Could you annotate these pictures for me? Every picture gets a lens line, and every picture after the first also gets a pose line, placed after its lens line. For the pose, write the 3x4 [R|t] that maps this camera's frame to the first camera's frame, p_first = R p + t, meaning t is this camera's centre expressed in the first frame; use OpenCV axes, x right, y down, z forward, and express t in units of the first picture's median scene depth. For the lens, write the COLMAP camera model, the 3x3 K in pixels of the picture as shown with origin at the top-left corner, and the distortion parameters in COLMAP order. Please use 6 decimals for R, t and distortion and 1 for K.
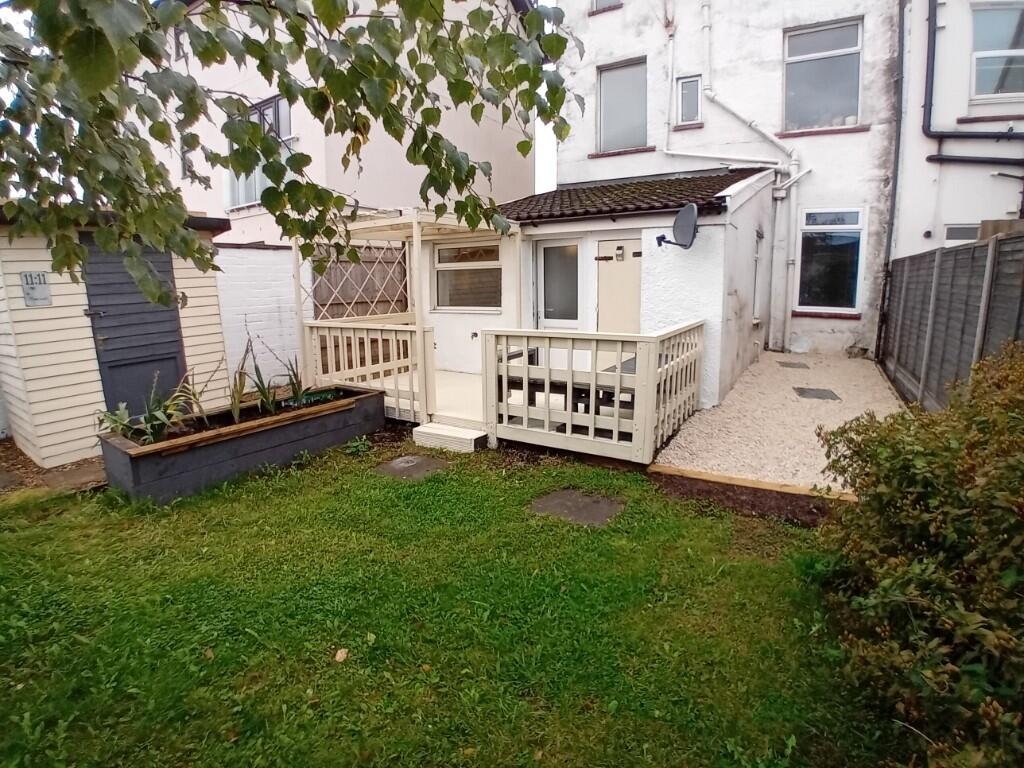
lens RADIAL K [[551.5, 0, 512.0], [0, 551.5, 384.0], [0, 0, 1]] dist [-0.133630, 0.037459]
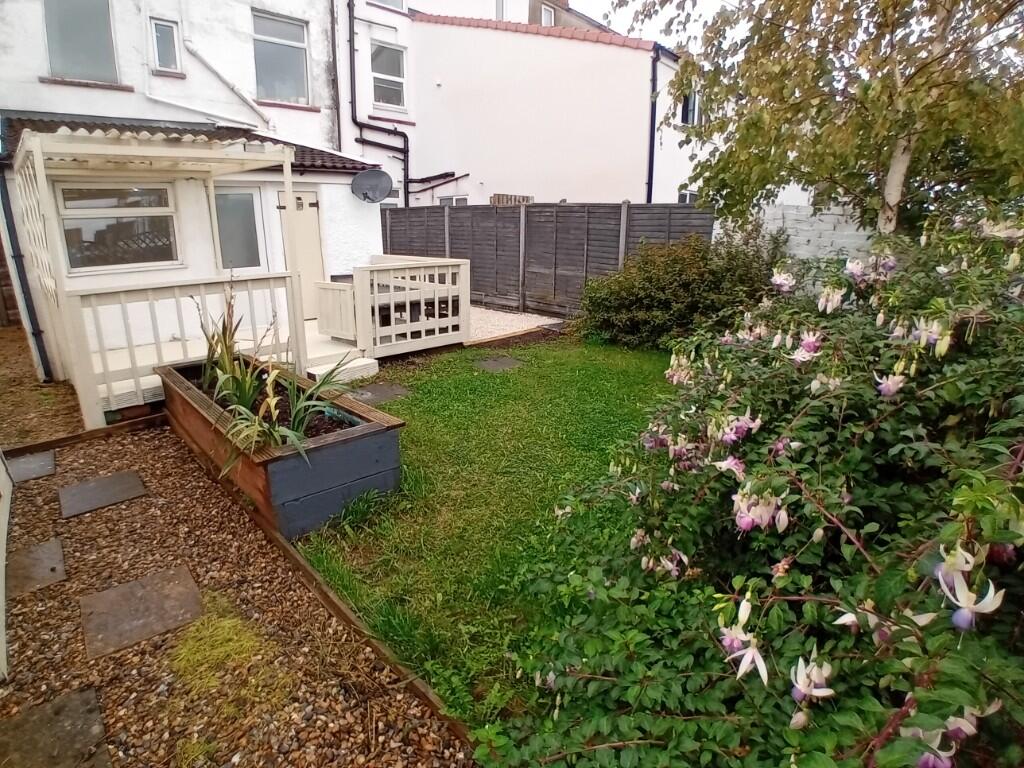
lens RADIAL K [[551.5, 0, 512.0], [0, 551.5, 384.0], [0, 0, 1]] dist [-0.133630, 0.037459]
pose [[0.199224, -0.259572, 0.944951, -0.680190], [0.182923, 0.957183, 0.224366, -0.036956], [-0.962730, 0.128154, 0.238175, 0.285940]]
